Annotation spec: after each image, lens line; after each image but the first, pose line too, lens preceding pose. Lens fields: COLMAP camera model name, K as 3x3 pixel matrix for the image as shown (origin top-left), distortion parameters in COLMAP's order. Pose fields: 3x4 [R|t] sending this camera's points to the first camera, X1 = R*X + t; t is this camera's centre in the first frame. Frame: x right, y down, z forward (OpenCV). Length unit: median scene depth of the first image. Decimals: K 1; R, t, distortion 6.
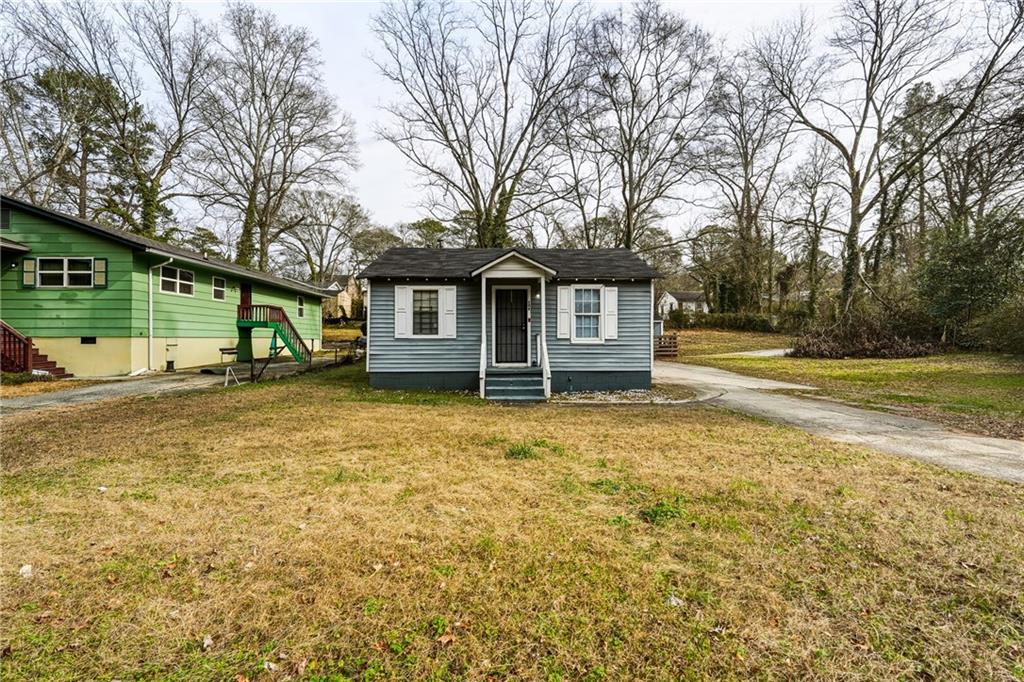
lens RADIAL K [[454.7, 0, 513.5], [0, 454.7, 336.2], [0, 0, 1]] dist [-0.019998, 0.009885]
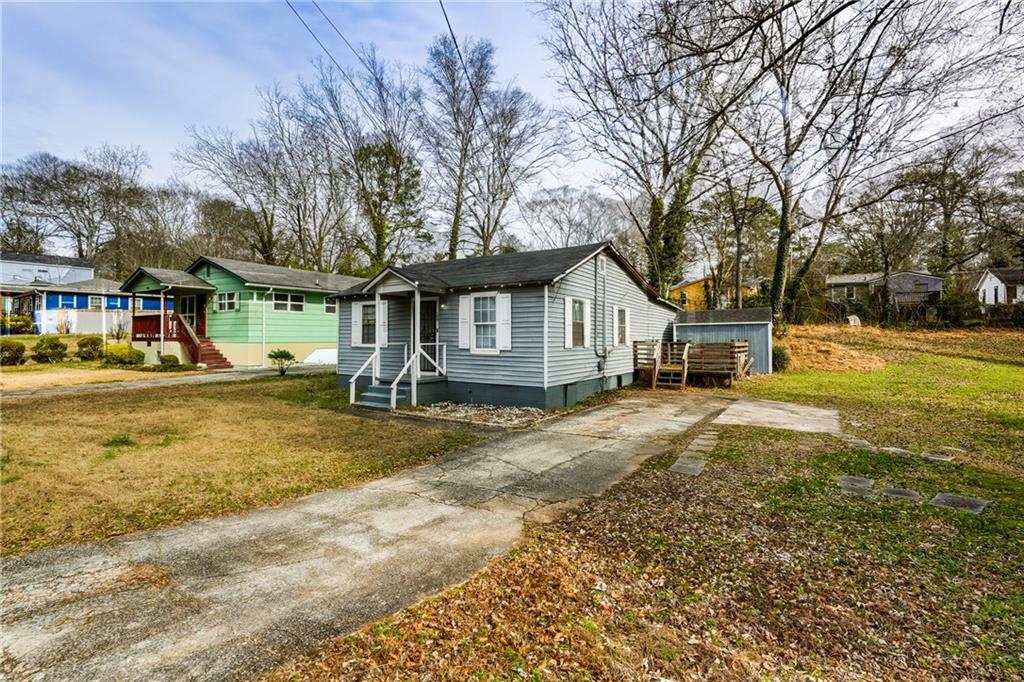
lens RADIAL K [[472.7, 0, 512.0], [0, 472.7, 331.4], [0, 0, 1]] dist [-0.019811, 0.010882]
pose [[0.824820, -0.005653, -0.565367, 0.765841], [0.002138, 0.999974, -0.006879, -0.025102], [0.565391, 0.004465, 0.824811, 0.217811]]
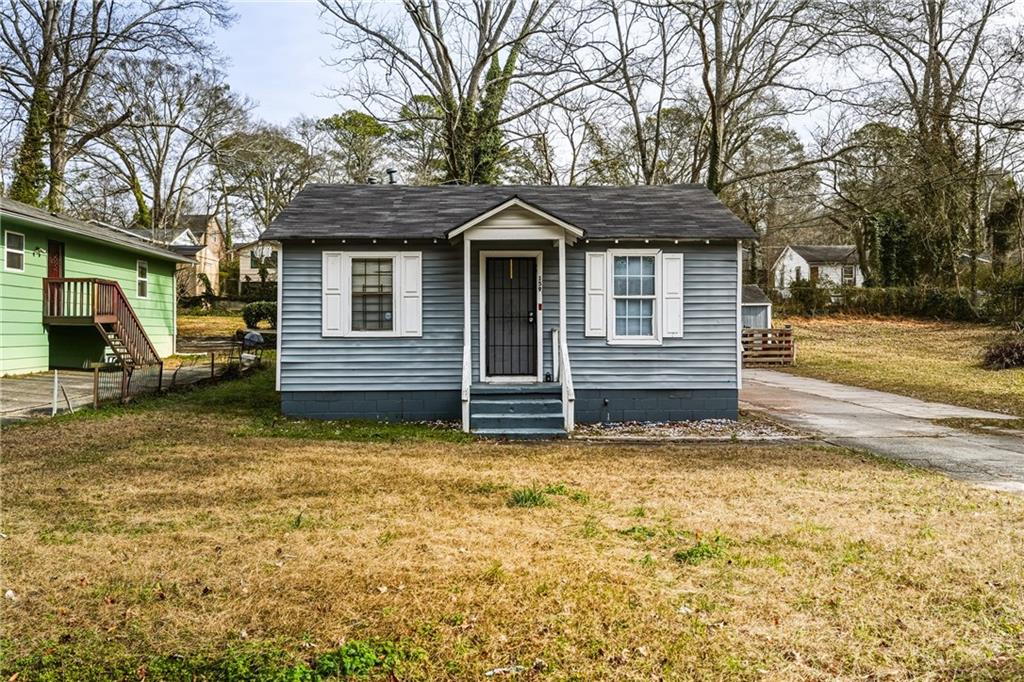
lens RADIAL K [[850.9, 0, 514.6], [0, 850.9, 321.6], [0, 0, 1]] dist [-0.002541, 0.002478]
pose [[0.999989, -0.000847, 0.004507, -0.005449], [0.000873, 0.999983, -0.005693, -0.008822], [-0.004502, 0.005696, 0.999974, -0.154429]]
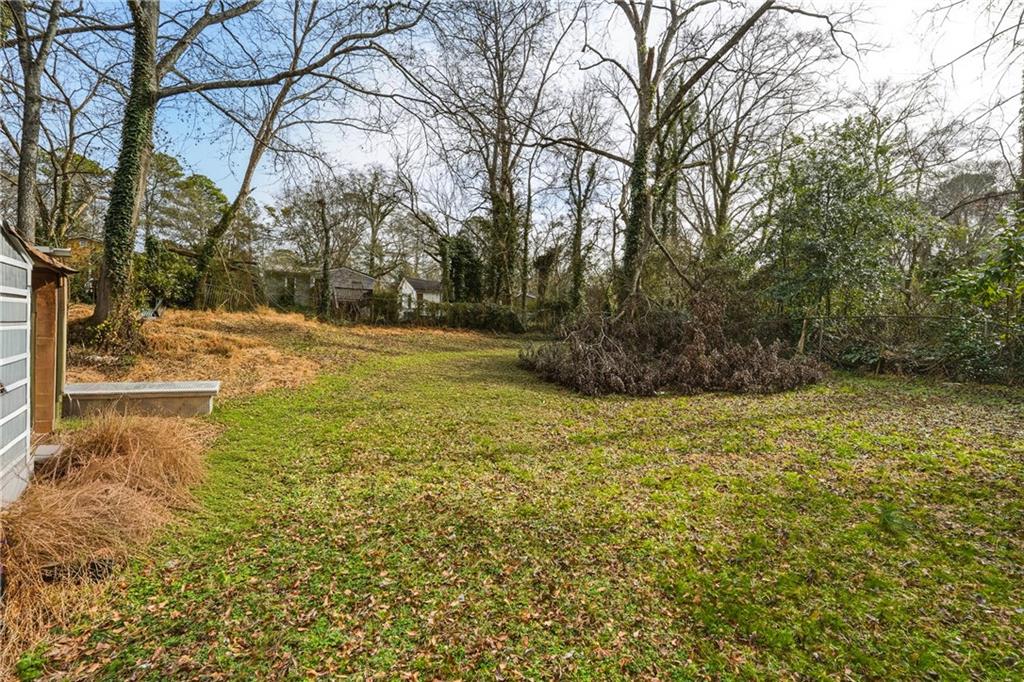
lens RADIAL K [[460.1, 0, 512.0], [0, 460.1, 341.0], [0, 0, 1]] dist [-0.000318, -0.000227]
pose [[0.897024, 0.018716, 0.441586, 0.852899], [-0.018555, 0.999817, -0.004683, 0.015735], [-0.441593, -0.003993, 0.897207, 1.326548]]
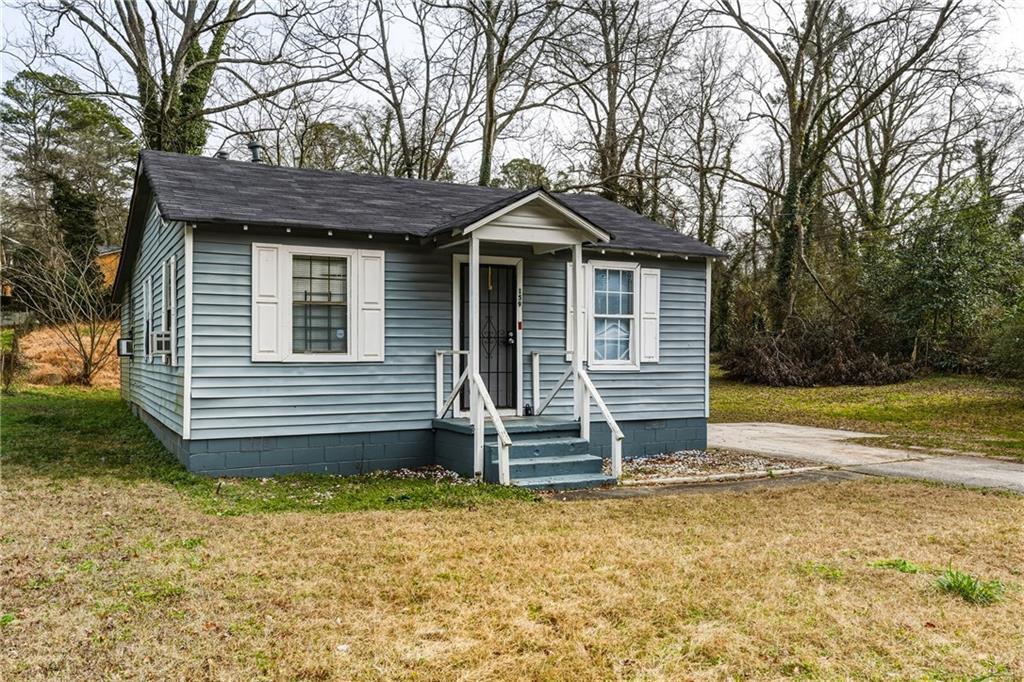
lens RADIAL K [[843.0, 0, 514.3], [0, 843.0, 352.4], [0, 0, 1]] dist [-0.000116, 0.000366]
pose [[0.899692, 0.002749, 0.436516, -0.383840], [-0.006211, 0.999960, 0.006504, -0.011077], [-0.436481, -0.008563, 0.899673, 0.144227]]
